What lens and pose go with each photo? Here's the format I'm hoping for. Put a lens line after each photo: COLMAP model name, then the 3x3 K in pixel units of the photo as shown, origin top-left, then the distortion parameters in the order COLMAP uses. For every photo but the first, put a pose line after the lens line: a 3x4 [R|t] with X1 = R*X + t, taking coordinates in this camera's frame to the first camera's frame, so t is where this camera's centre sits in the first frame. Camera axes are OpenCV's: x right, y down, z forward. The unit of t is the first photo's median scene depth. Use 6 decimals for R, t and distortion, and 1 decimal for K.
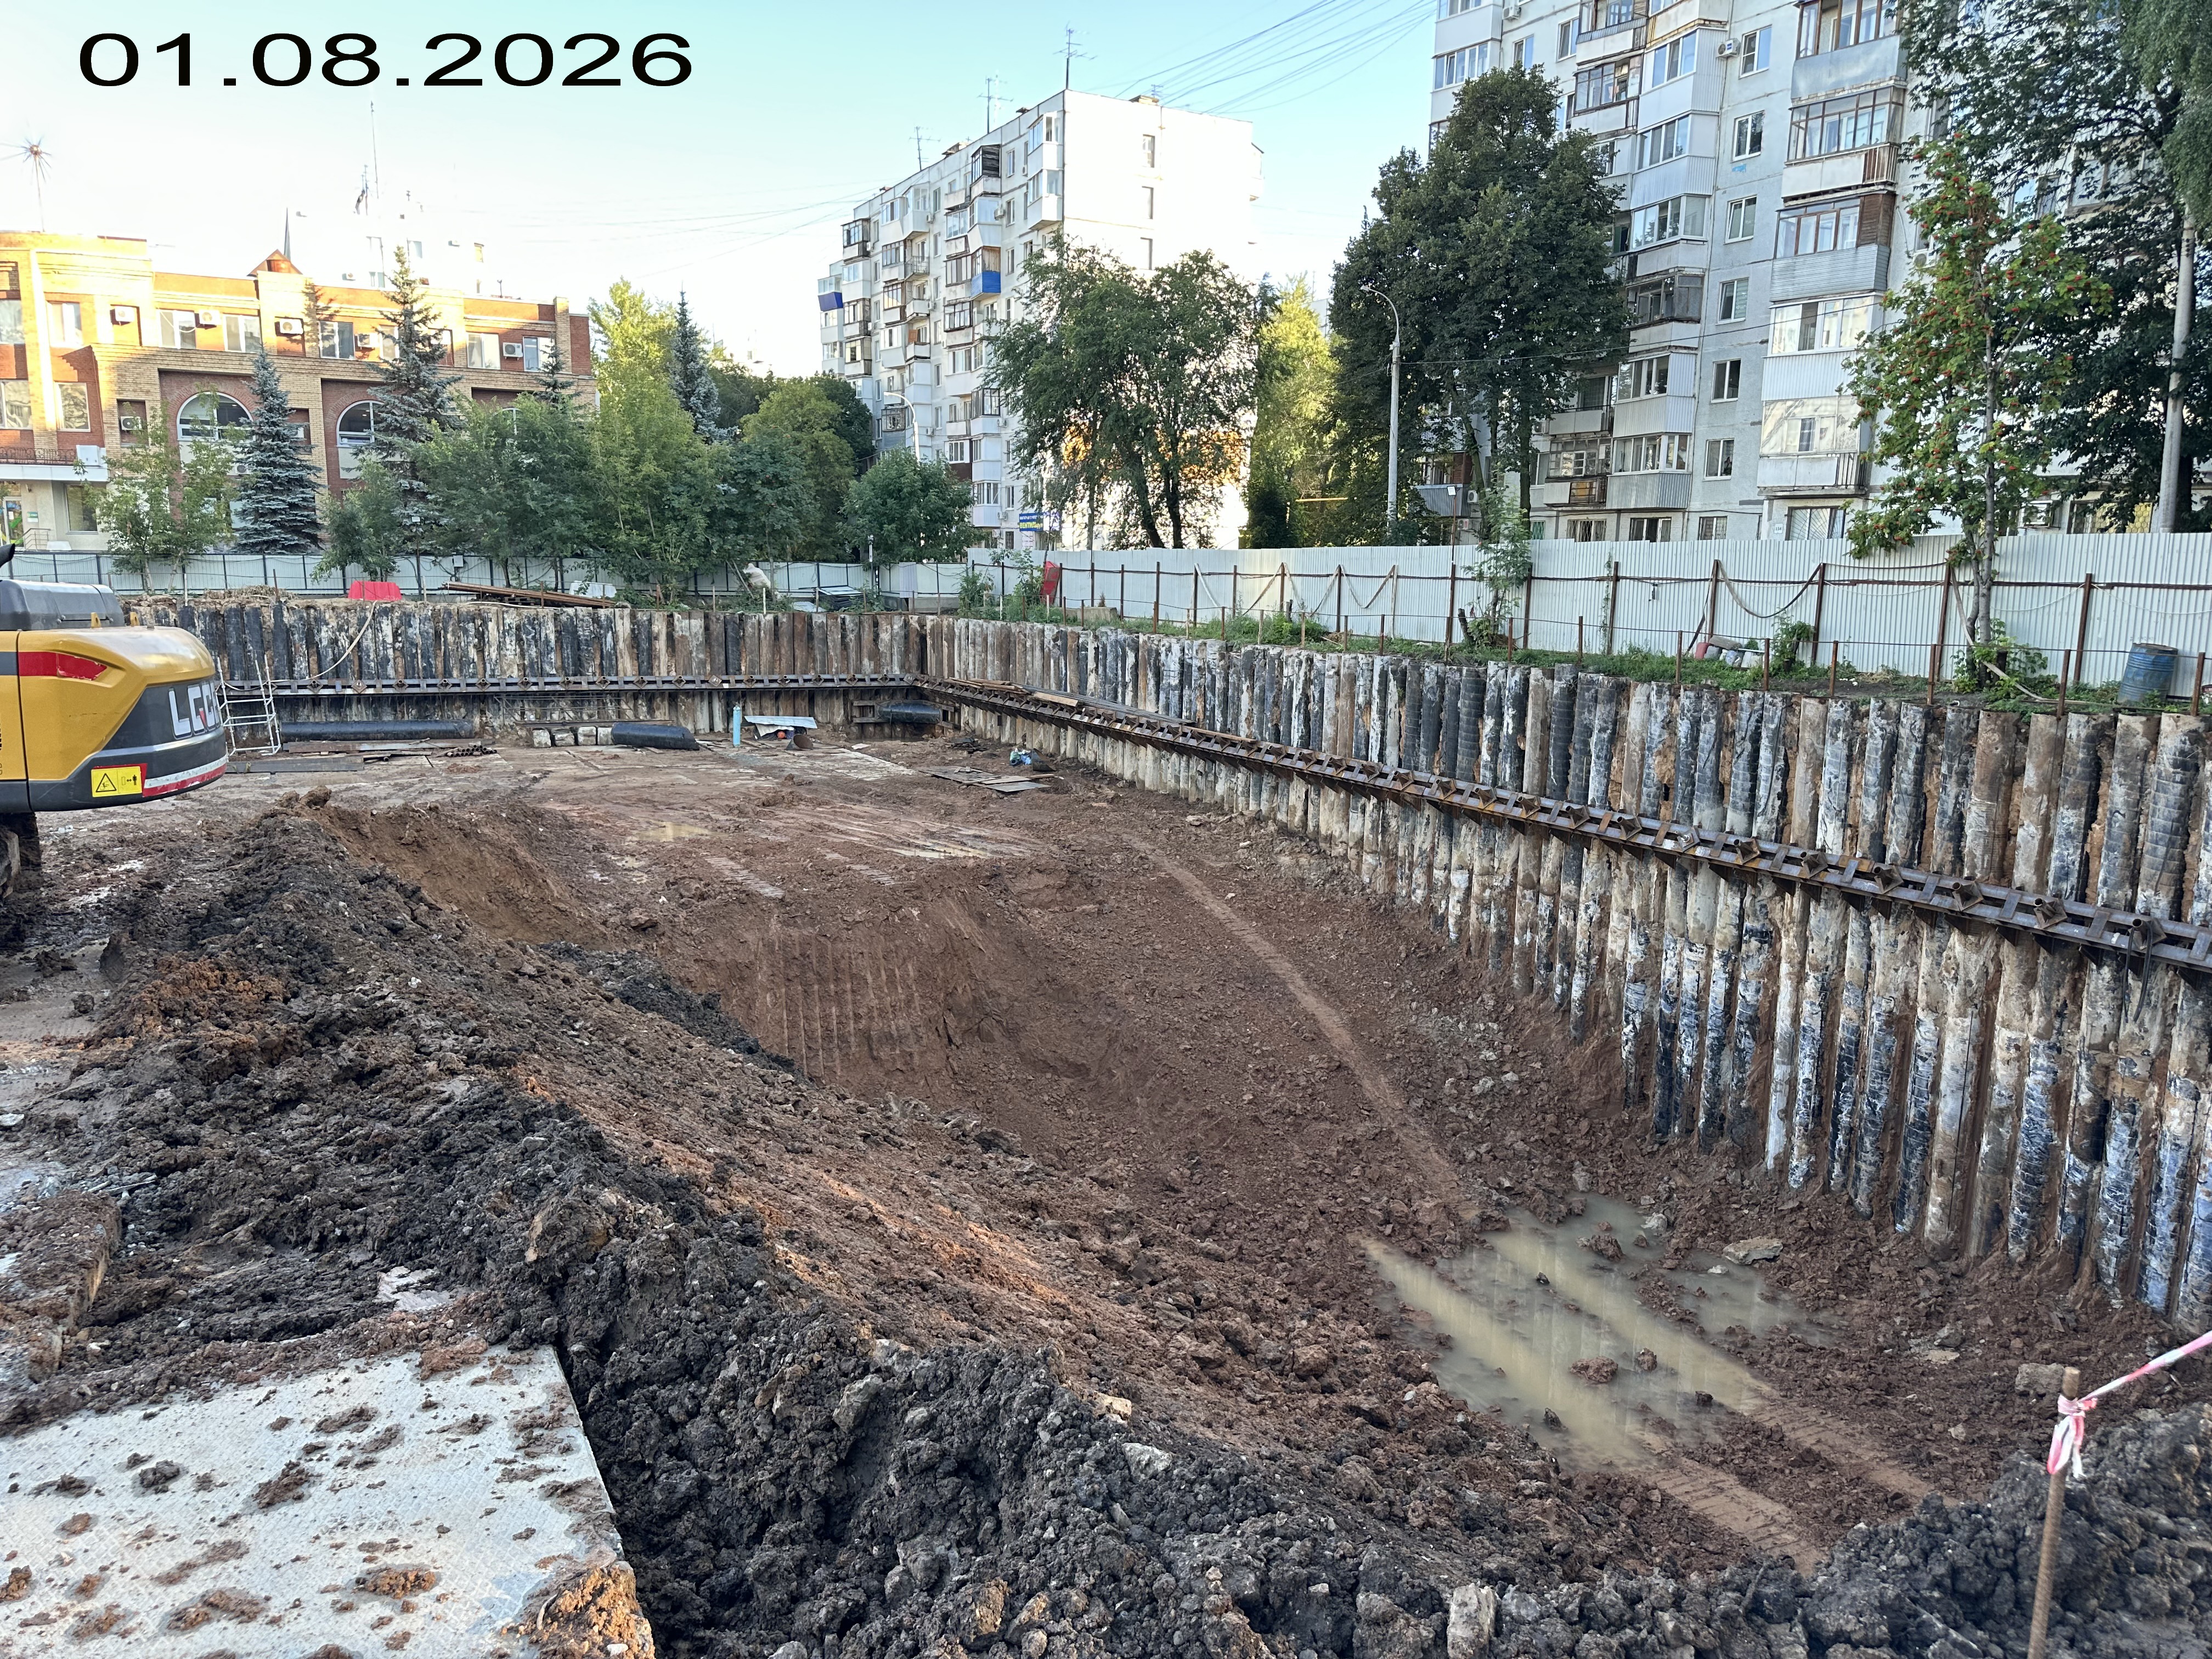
lens RADIAL K [[1571.9, 0, 1117.0], [0, 1571.9, 829.1], [0, 0, 1]] dist [0.093714, -0.143591]
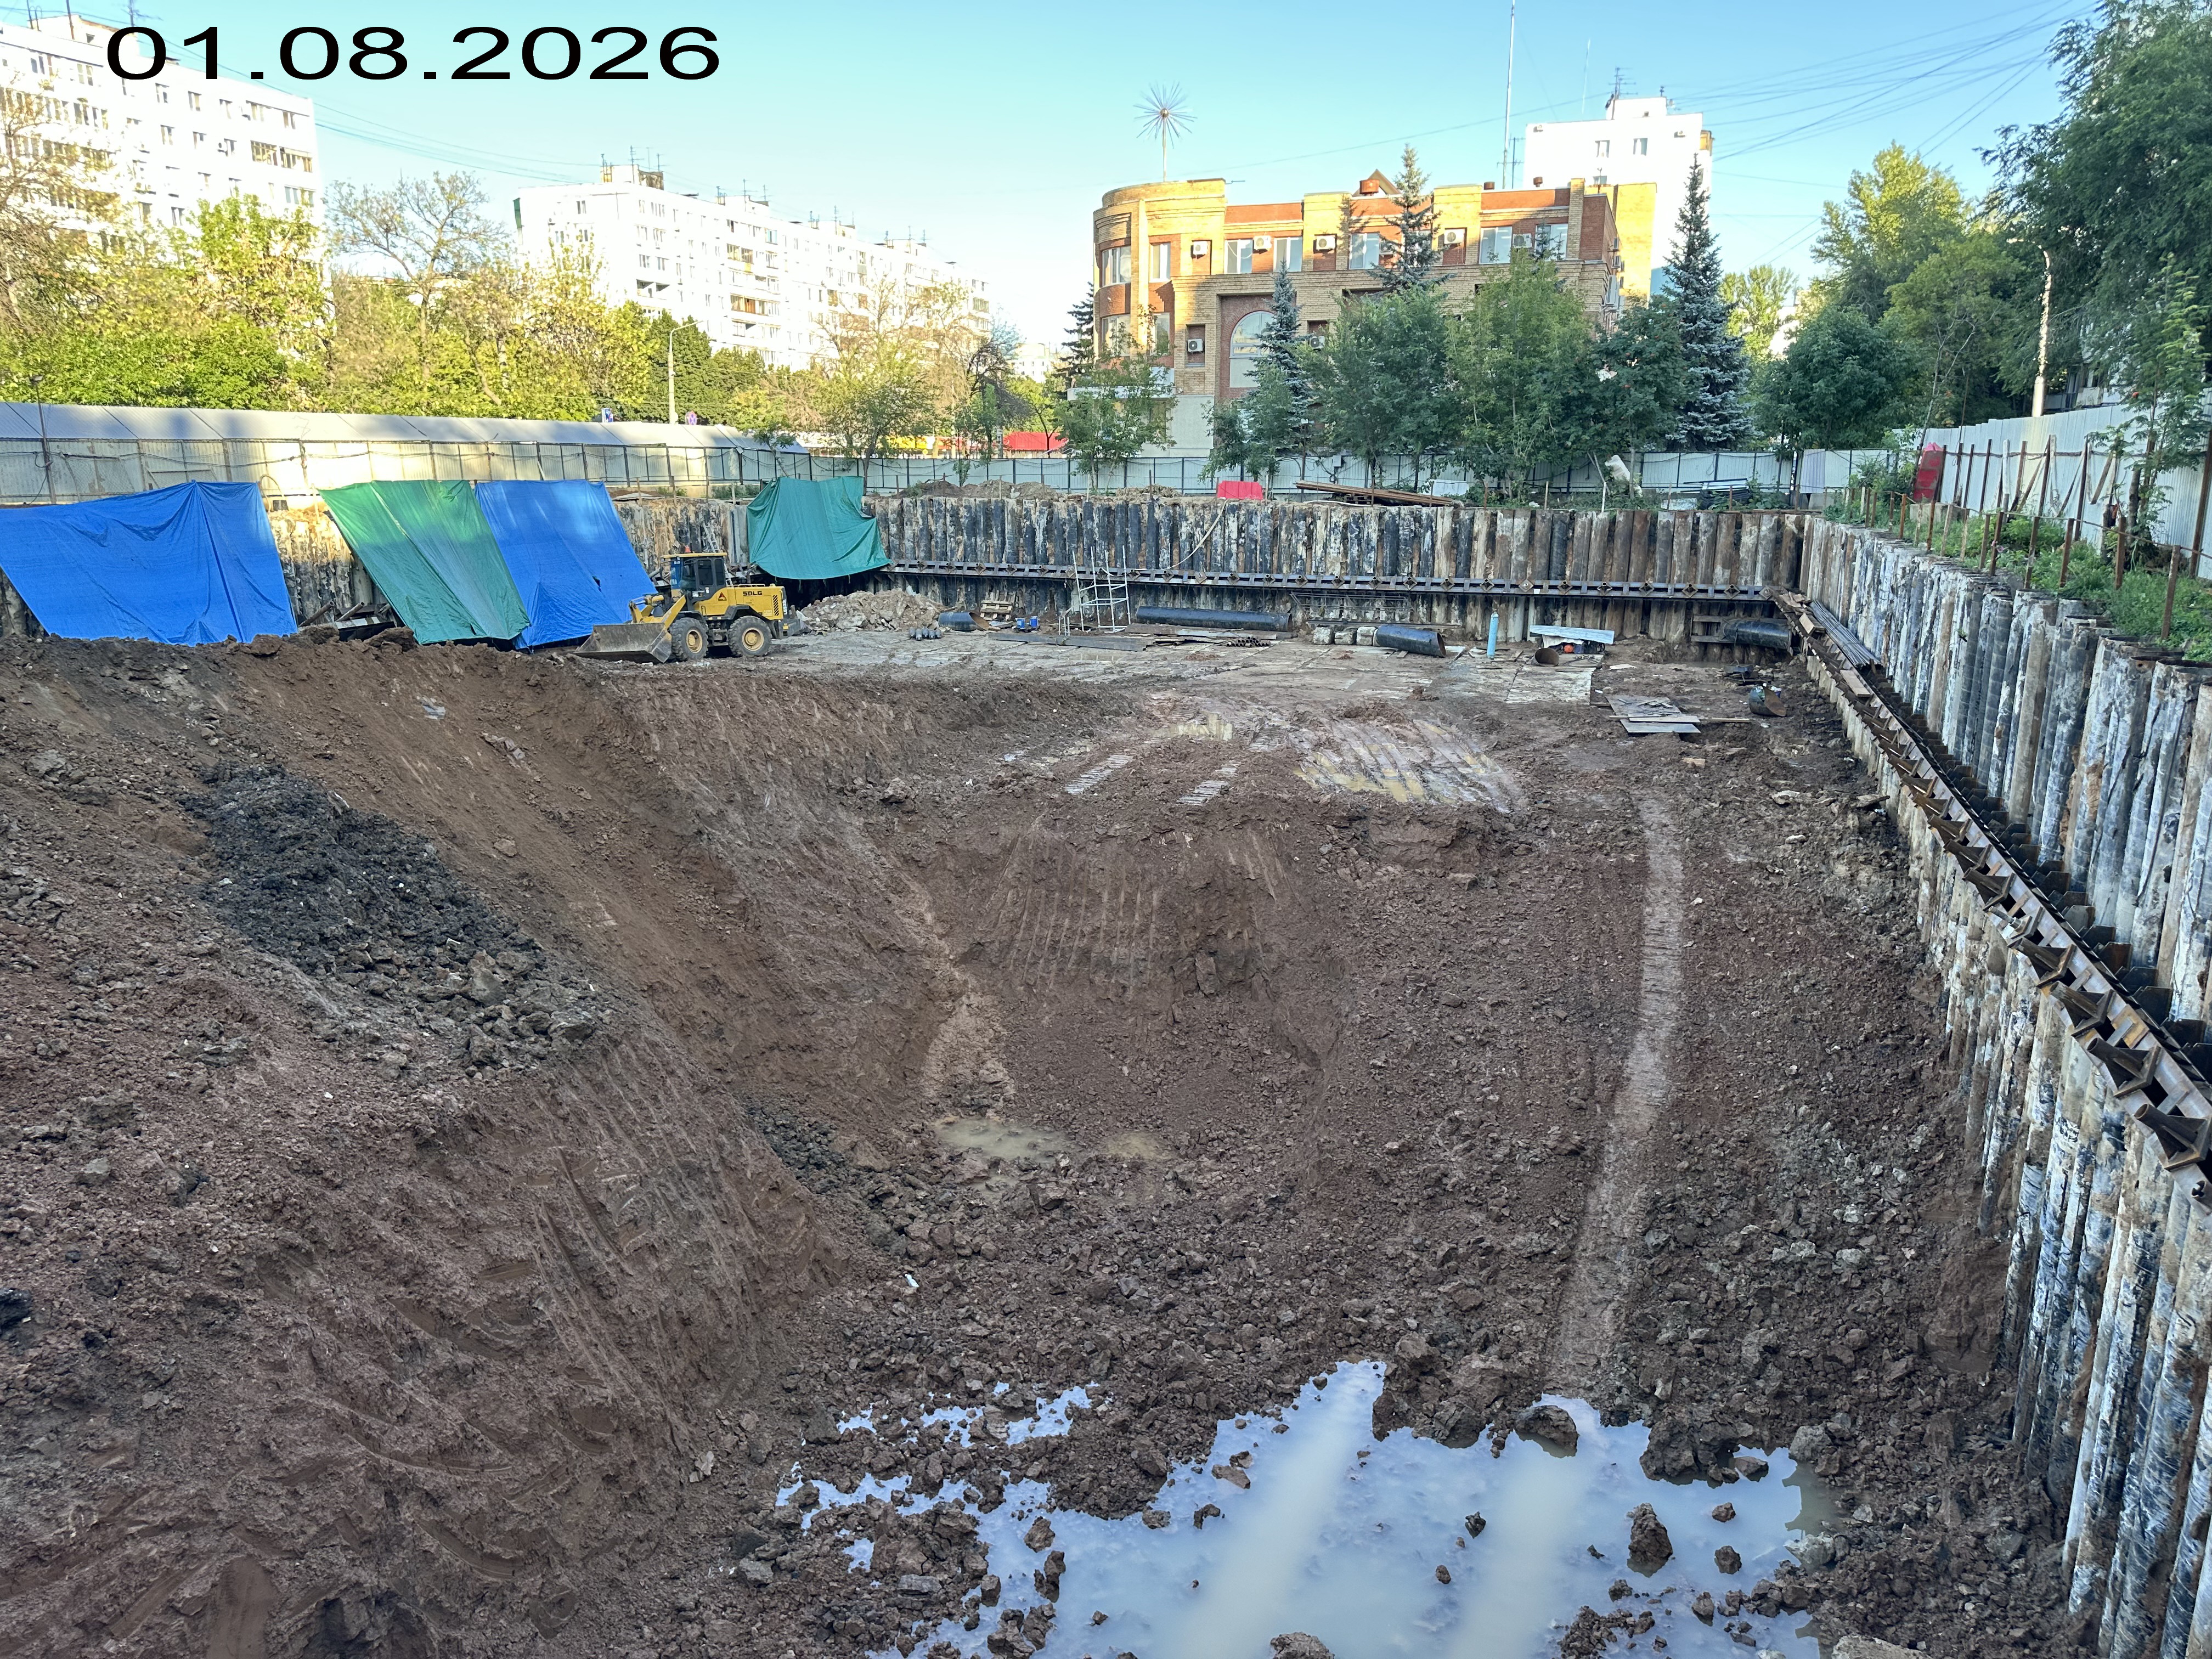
lens RADIAL K [[1571.9, 0, 1117.0], [0, 1571.9, 829.1], [0, 0, 1]] dist [0.093714, -0.143591]
pose [[0.656129, 0.158084, -0.737905, 0.293114], [-0.112773, 0.987373, 0.111253, -0.029355], [0.746175, 0.010219, 0.665672, 0.207571]]
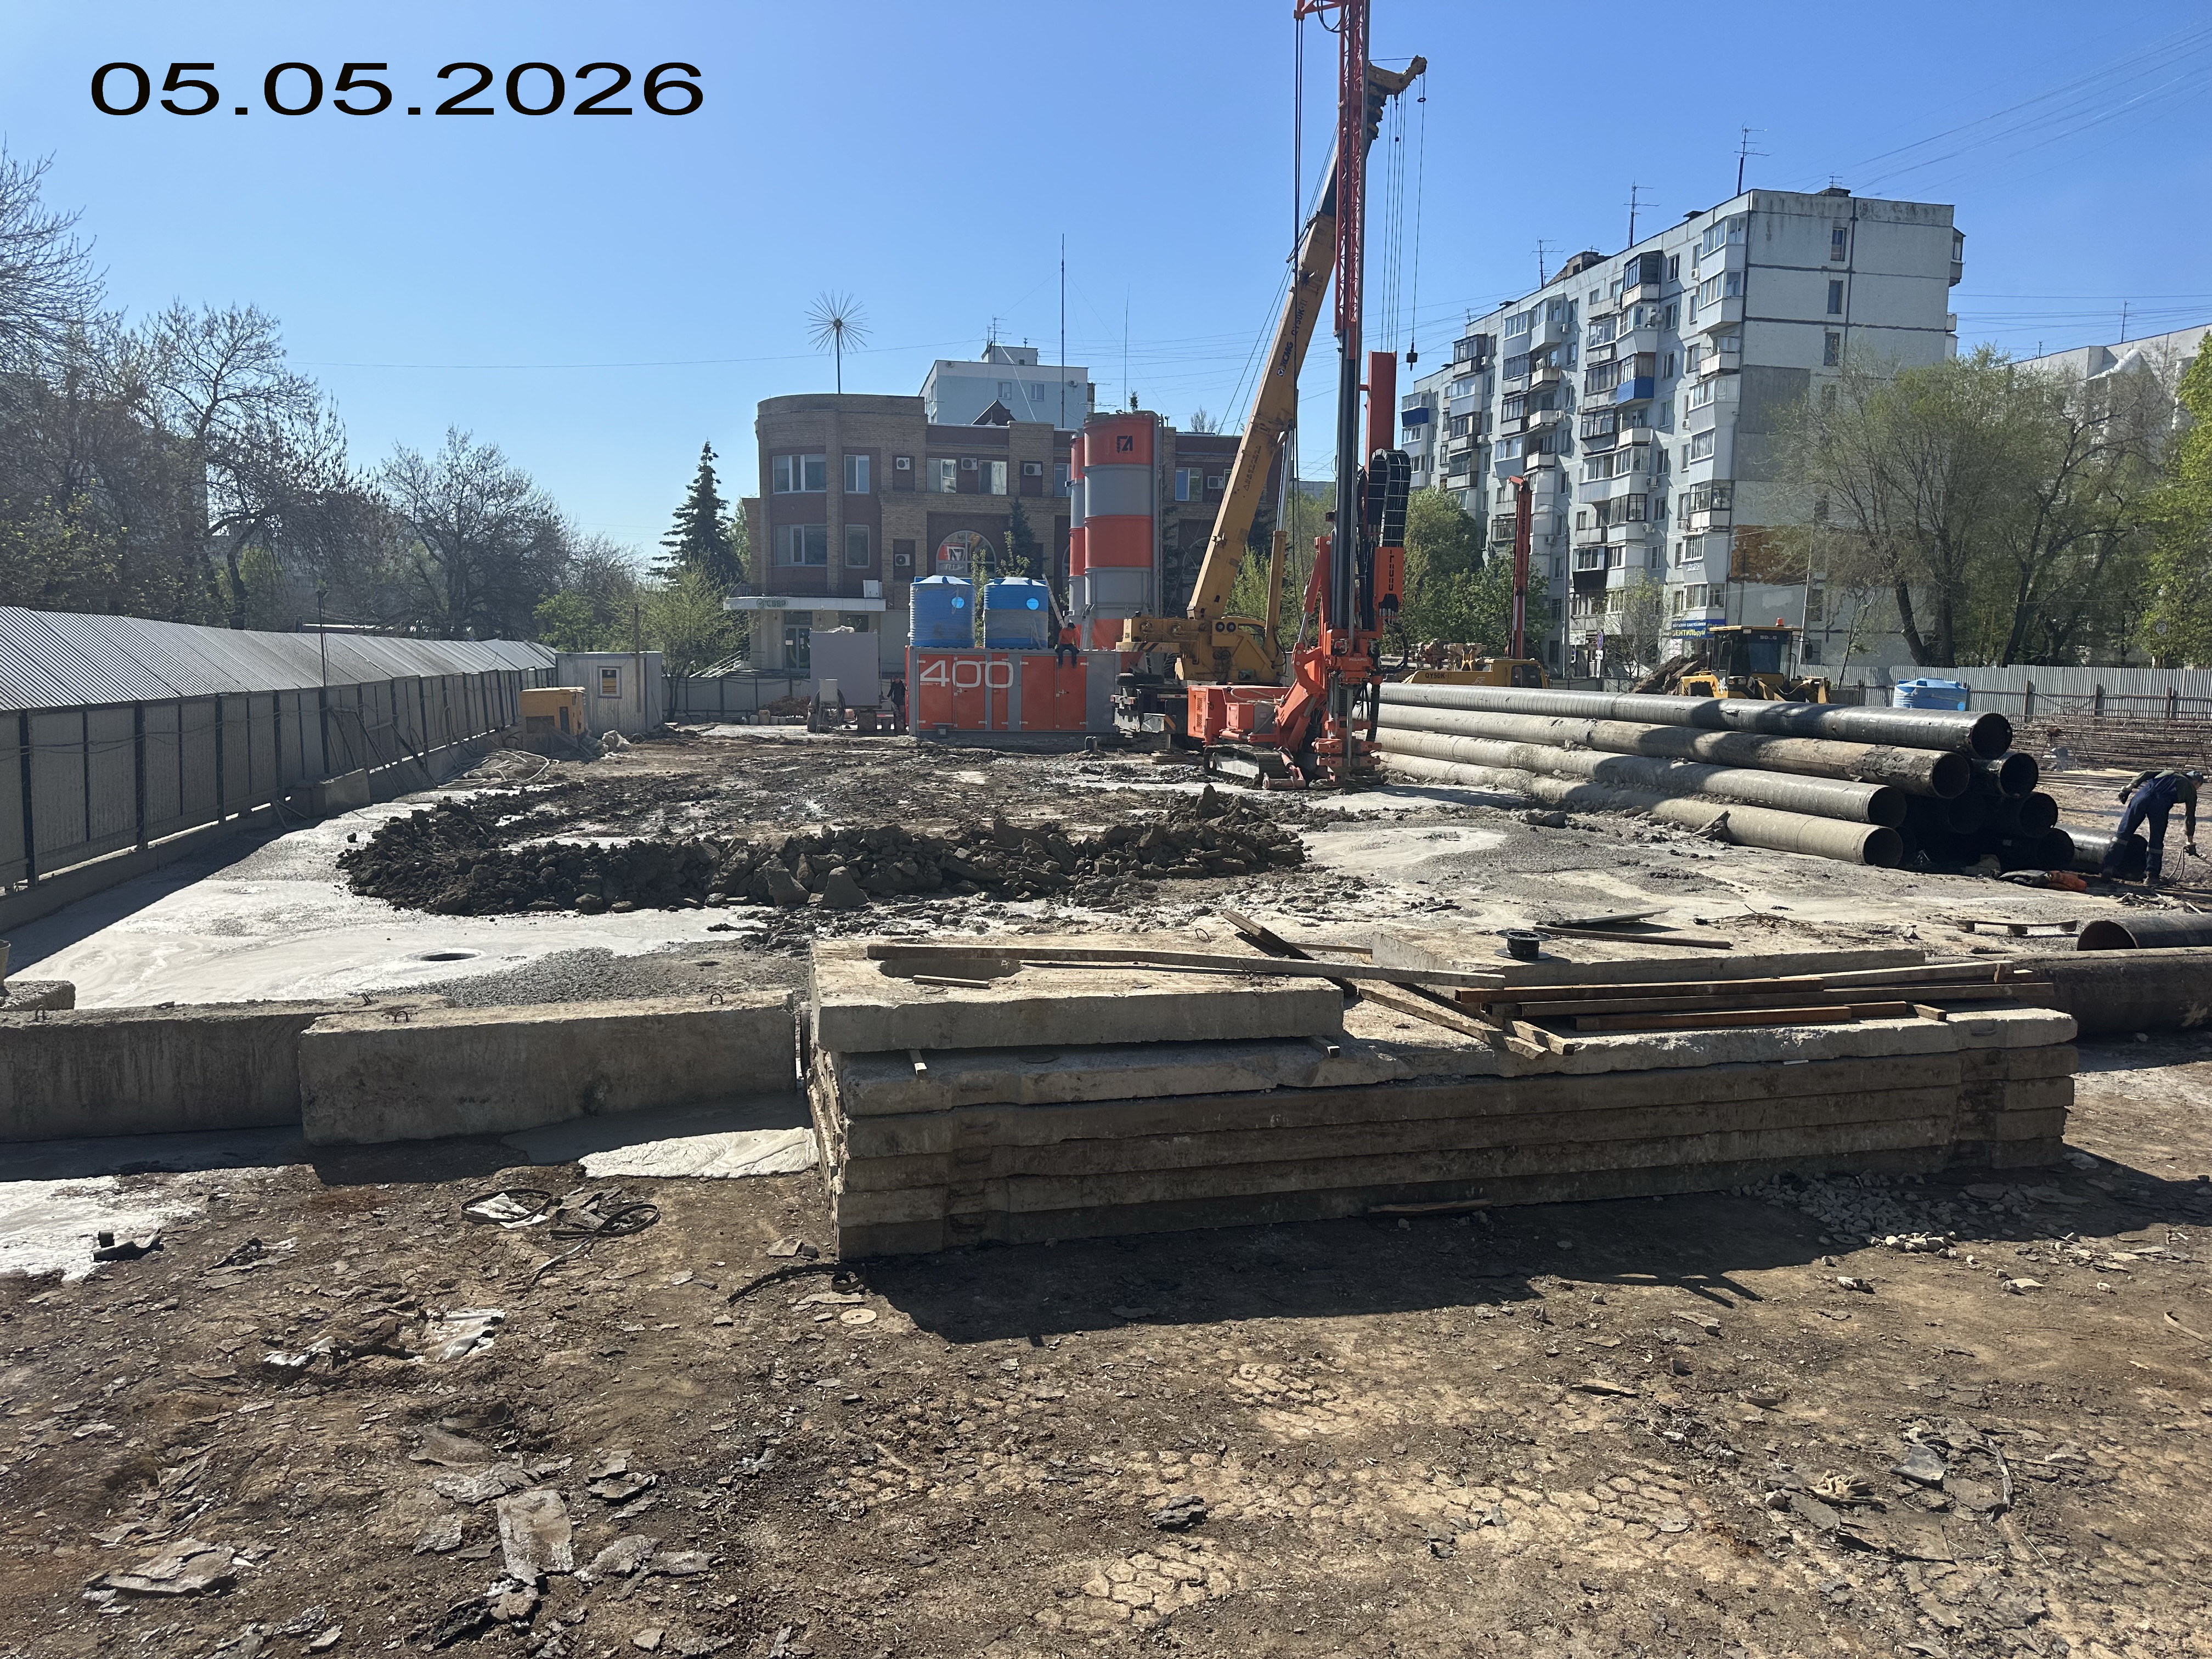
lens RADIAL K [[1571.9, 0, 1117.0], [0, 1571.9, 829.1], [0, 0, 1]] dist [0.093714, -0.143591]
pose [[0.960652, 0.025185, -0.276610, -0.184903], [-0.042483, 0.997486, -0.056719, -0.010985], [0.274486, 0.066239, 0.959307, -0.008837]]
